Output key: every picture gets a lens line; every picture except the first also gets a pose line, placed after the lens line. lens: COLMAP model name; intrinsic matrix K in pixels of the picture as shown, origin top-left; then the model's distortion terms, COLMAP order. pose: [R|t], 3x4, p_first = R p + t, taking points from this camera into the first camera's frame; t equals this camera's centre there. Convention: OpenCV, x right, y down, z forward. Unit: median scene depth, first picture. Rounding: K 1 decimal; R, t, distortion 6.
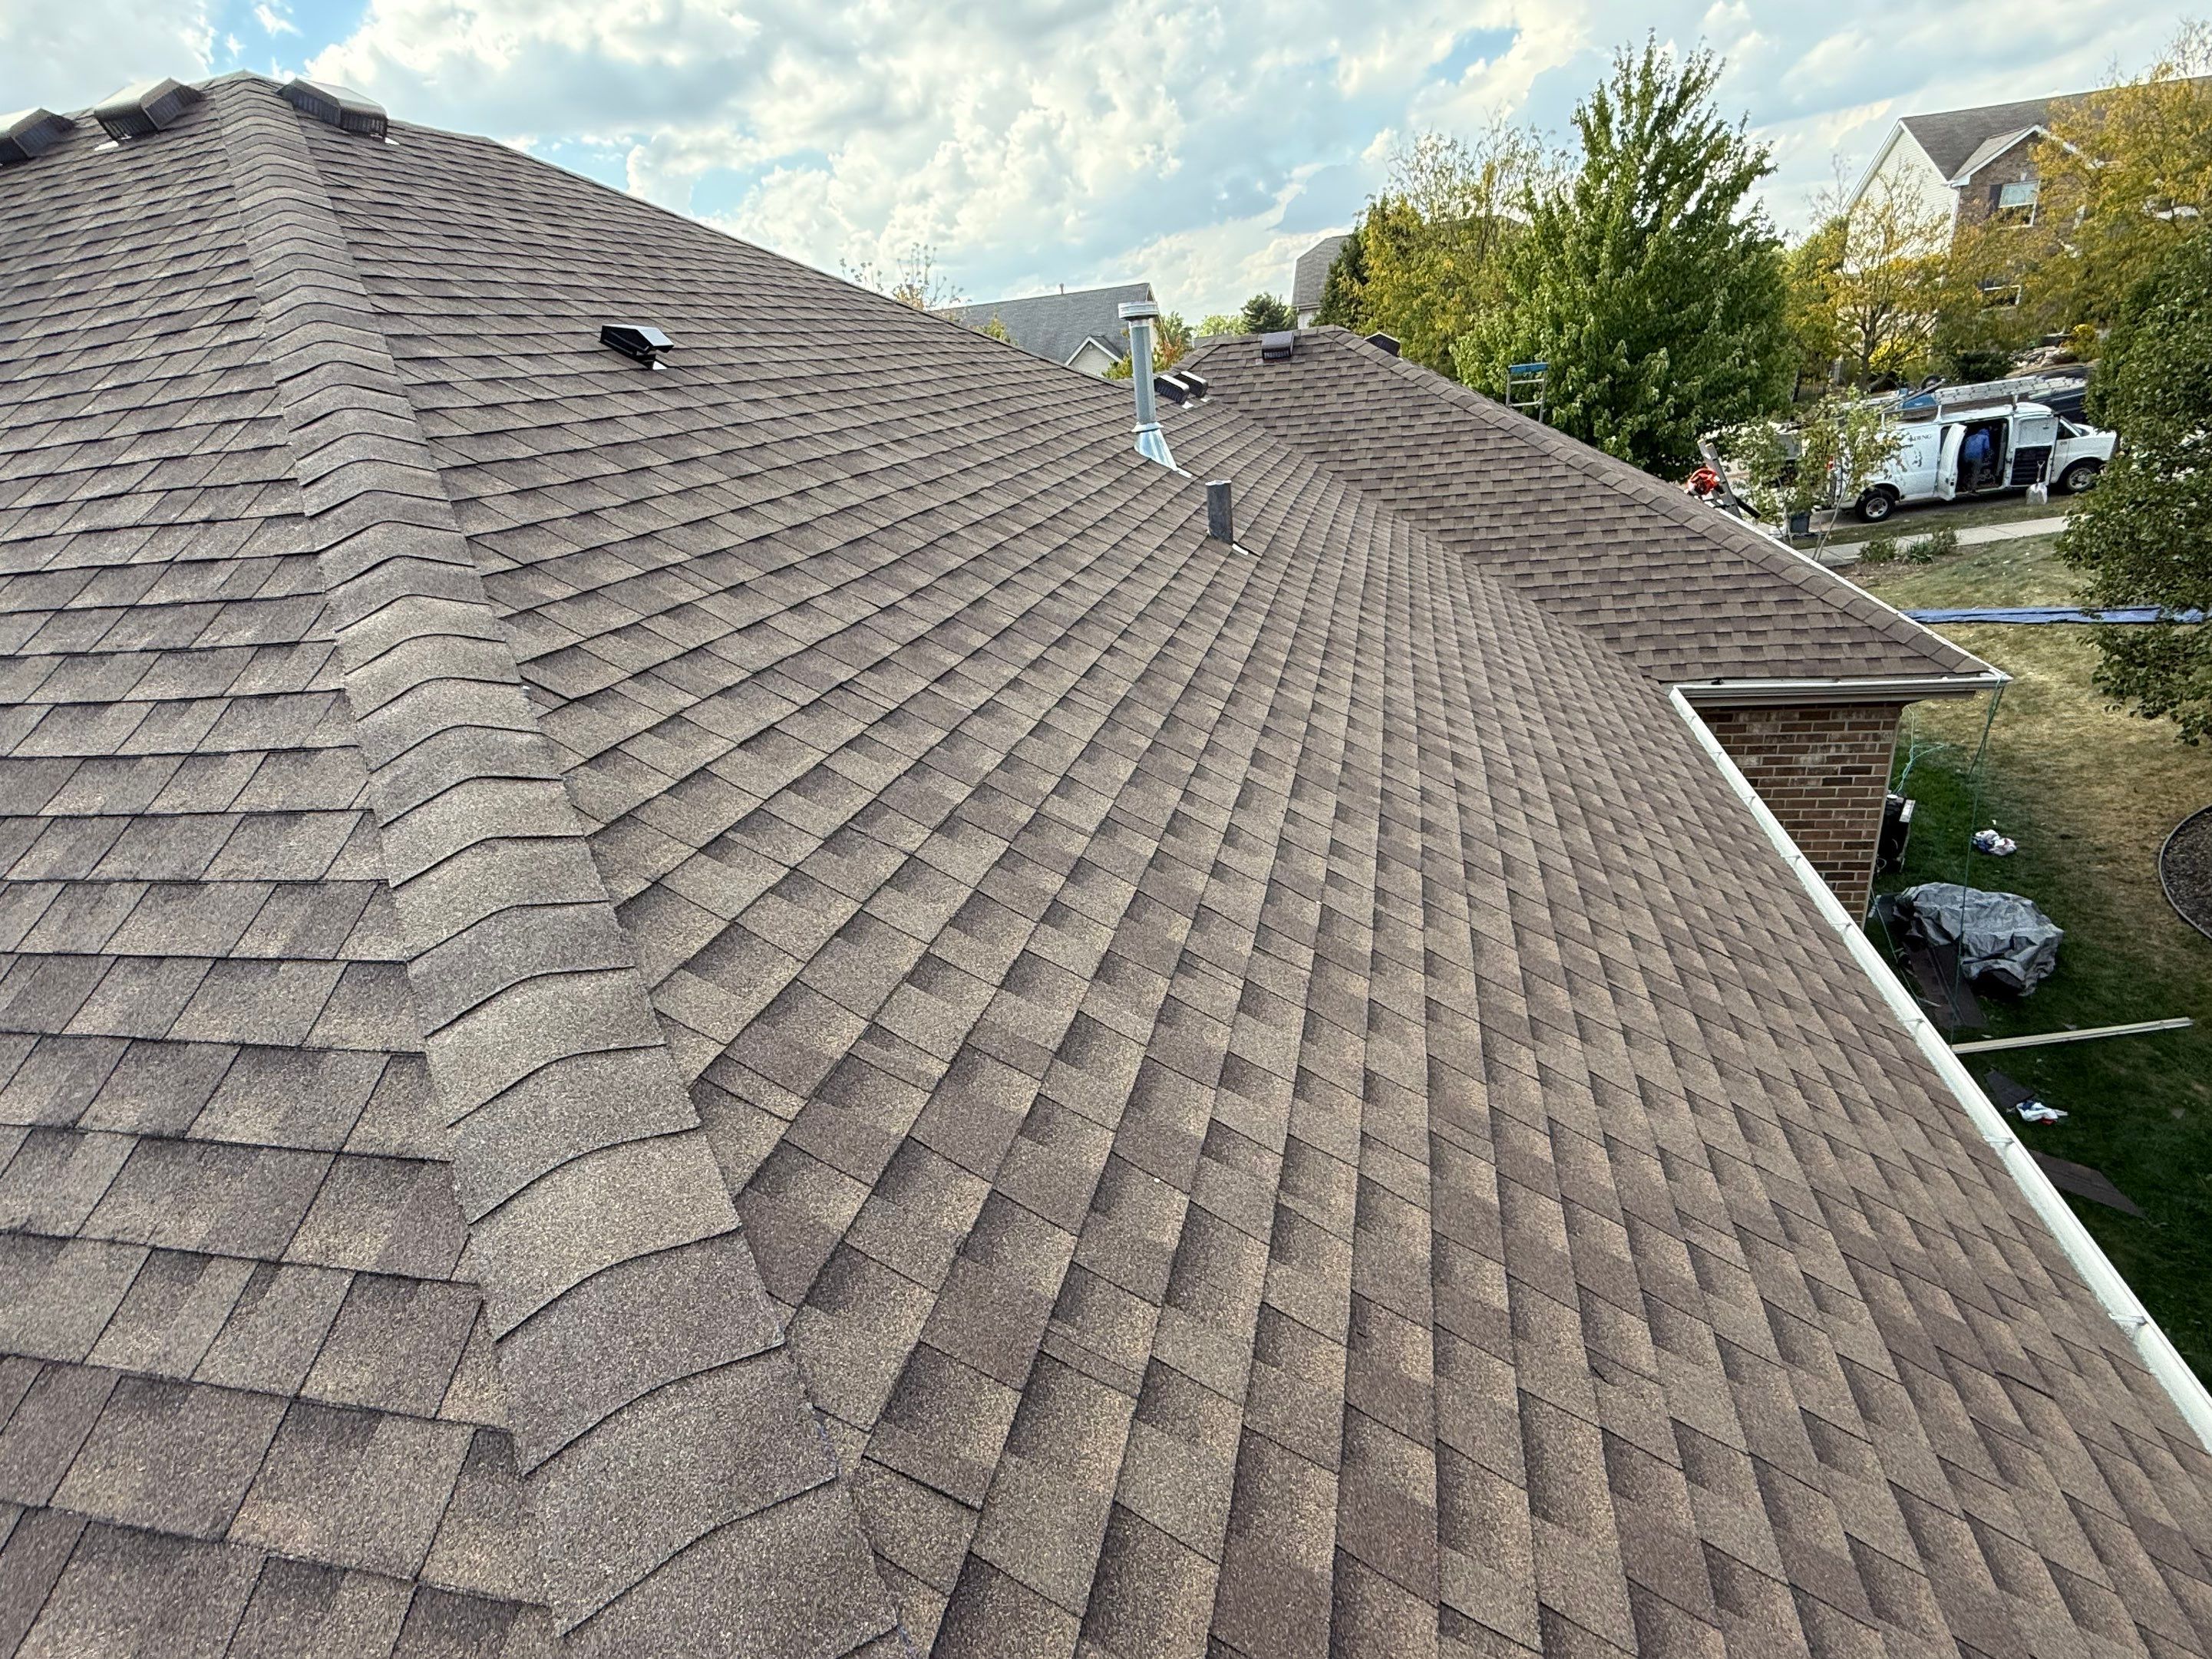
lens RADIAL K [[1127.0, 0, 1106.0], [0, 1127.0, 829.5], [0, 0, 1]] dist [0.001702, -0.001733]
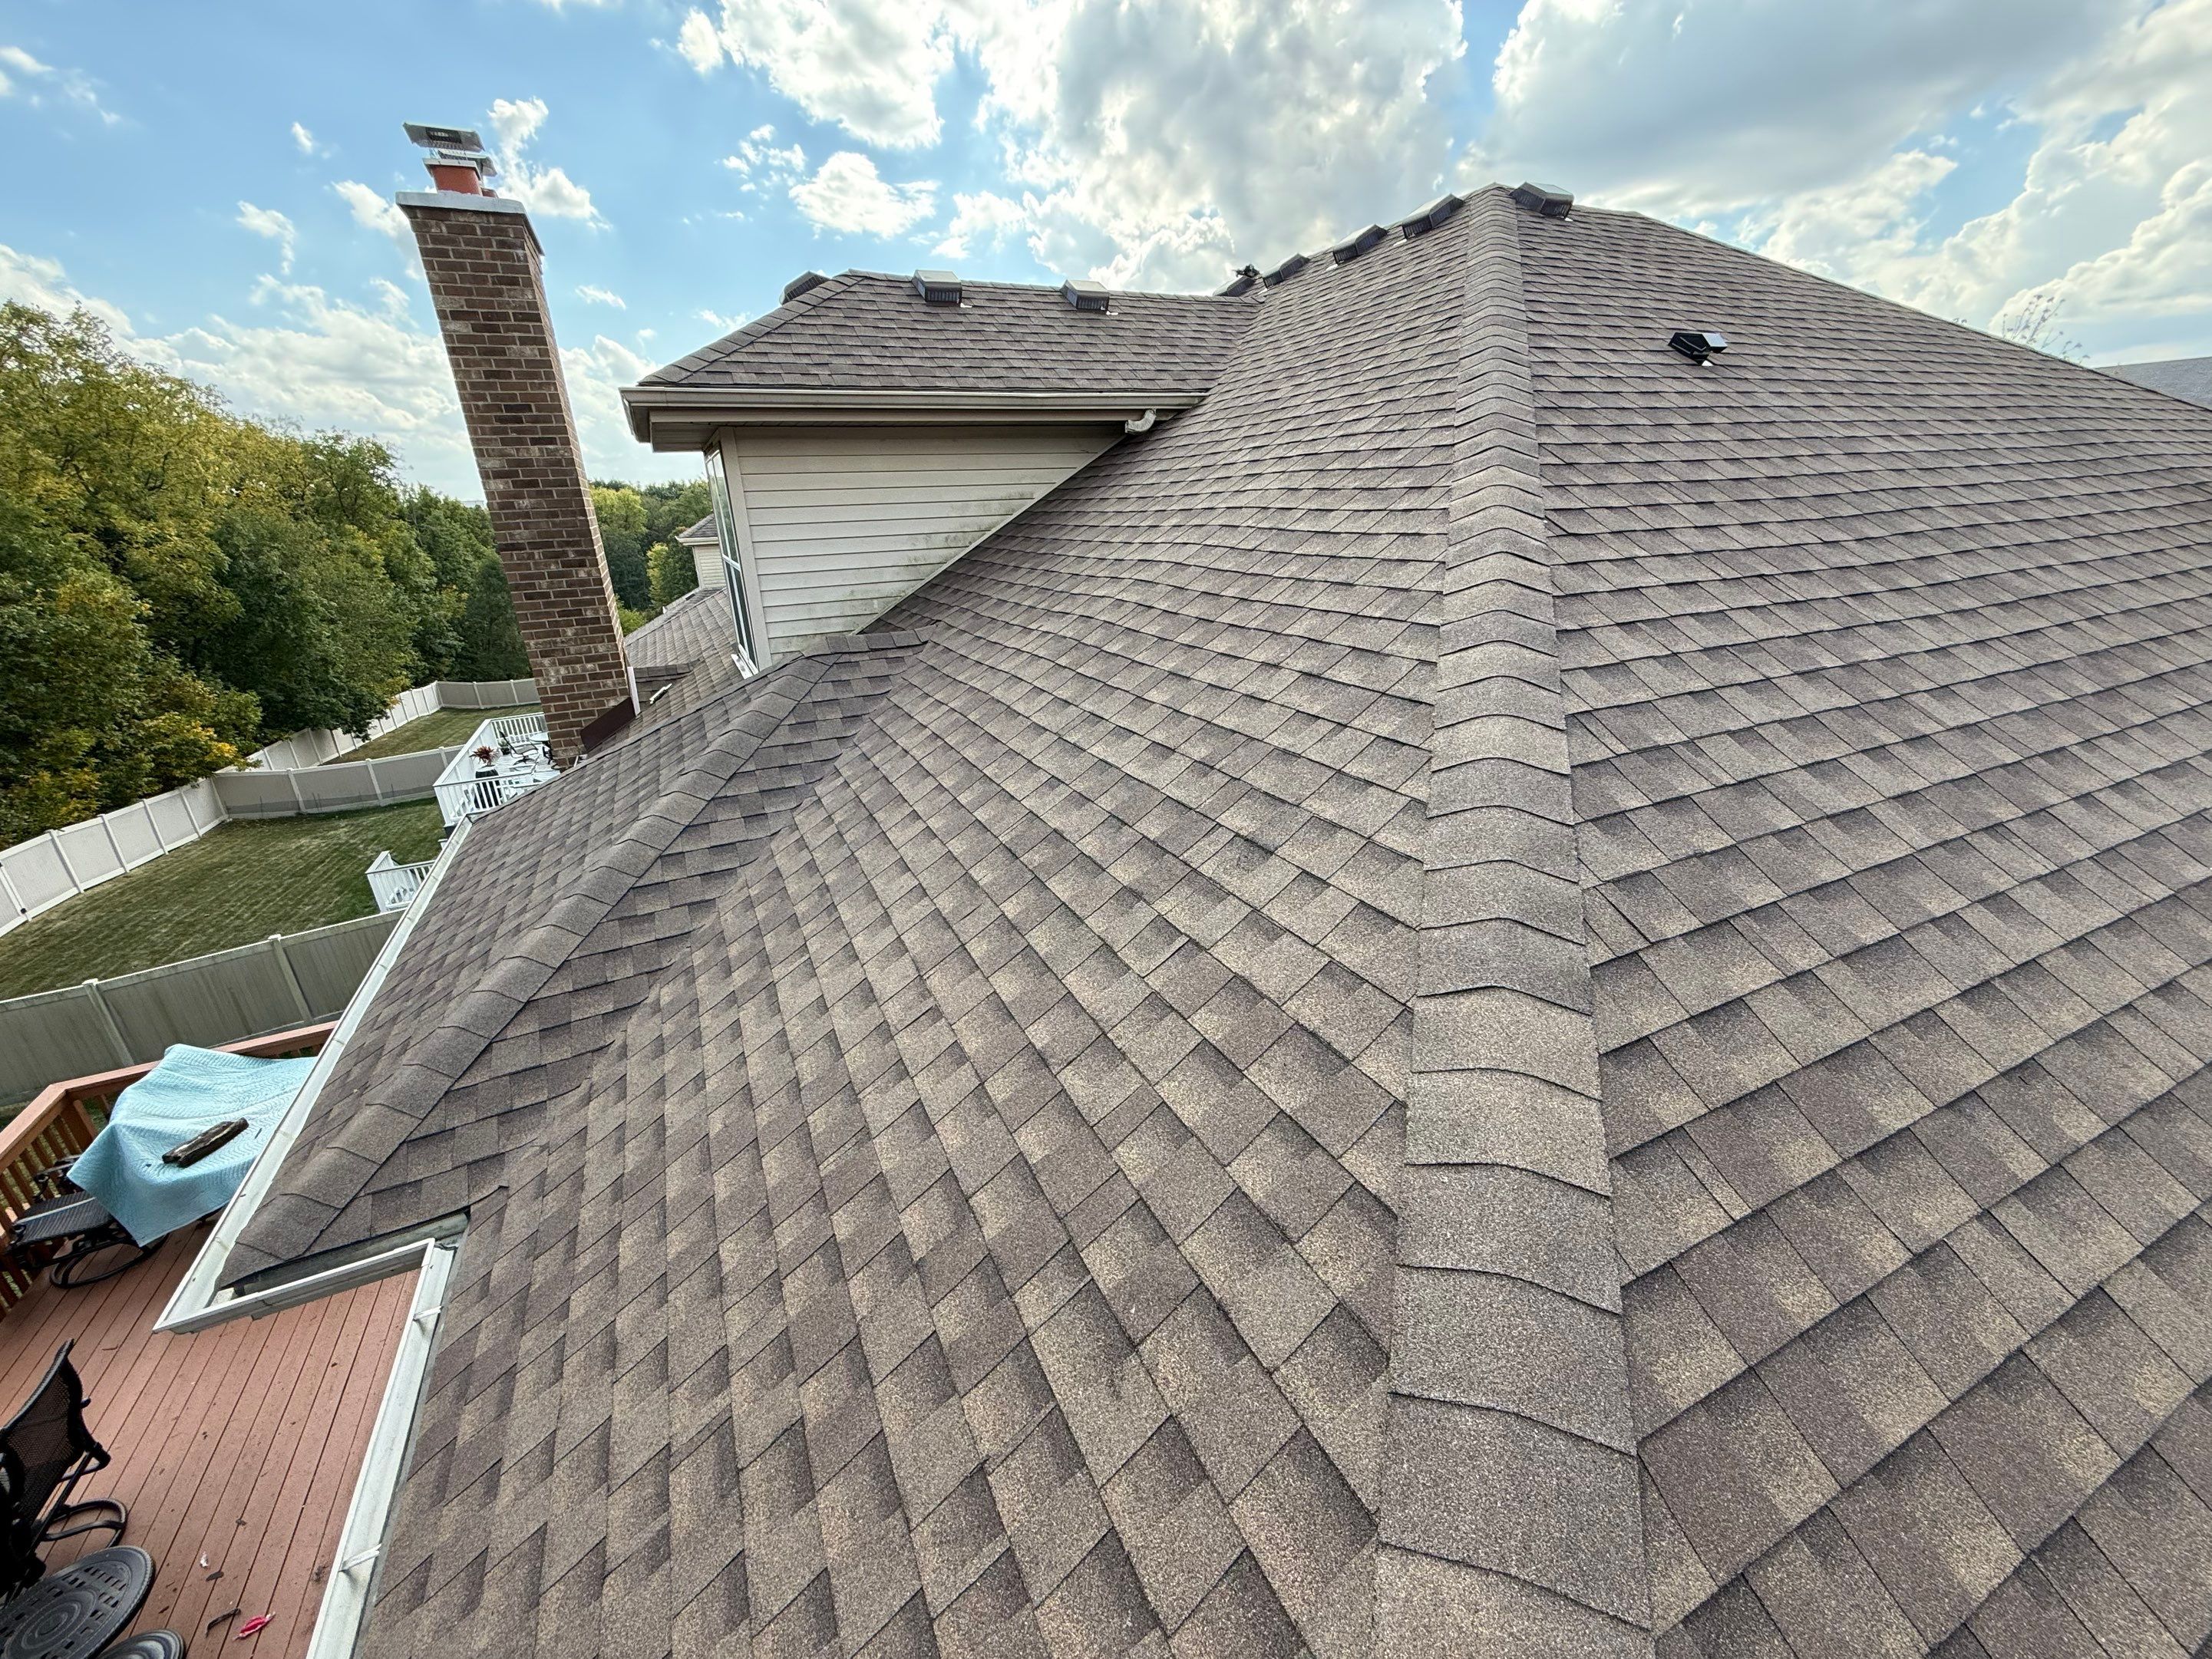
lens RADIAL K [[872.4, 0, 1106.0], [0, 872.4, 829.5], [0, 0, 1]] dist [0.000640, 0.000245]
pose [[0.626687, 0.356809, -0.692784, 0.114069], [-0.326505, 0.927446, 0.182314, 0.242830], [0.707571, 0.111944, 0.697719, -0.263863]]
